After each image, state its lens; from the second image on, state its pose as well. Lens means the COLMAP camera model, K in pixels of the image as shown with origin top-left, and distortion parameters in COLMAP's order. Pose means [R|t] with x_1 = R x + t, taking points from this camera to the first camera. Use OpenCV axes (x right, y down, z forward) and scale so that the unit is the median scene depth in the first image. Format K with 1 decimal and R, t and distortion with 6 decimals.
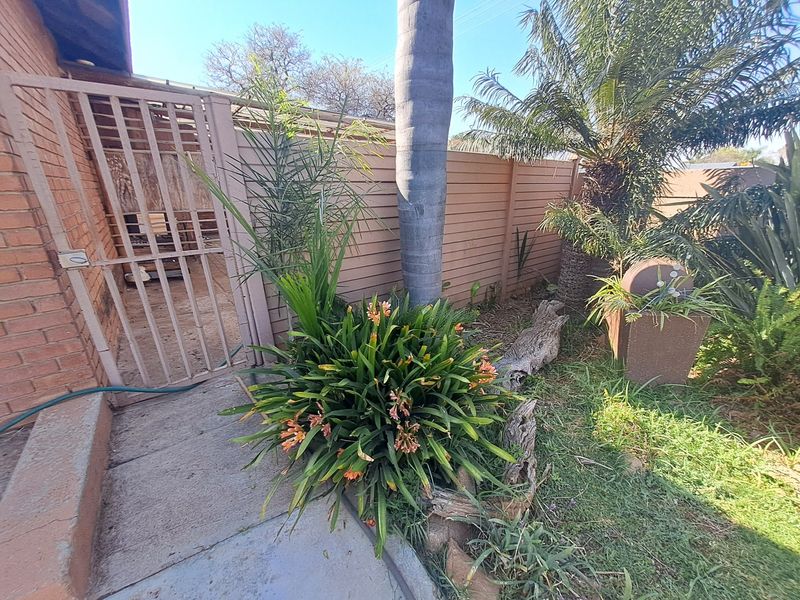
lens RADIAL K [[312.0, 0, 400.8], [0, 312.0, 302.1], [0, 0, 1]] dist [-0.003279, -0.000308]
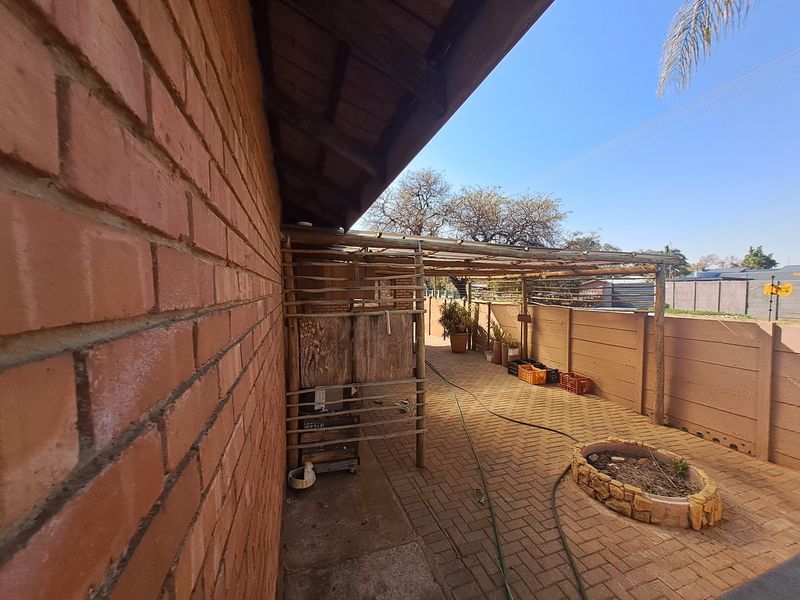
lens RADIAL K [[312.0, 0, 400.5], [0, 312.0, 304.9], [0, 0, 1]] dist [-0.003279, -0.000308]
pose [[0.942283, 0.007685, -0.334730, -0.381780], [-0.108365, 0.952927, -0.283174, -0.273079], [0.316797, 0.303103, 0.898759, 0.294648]]
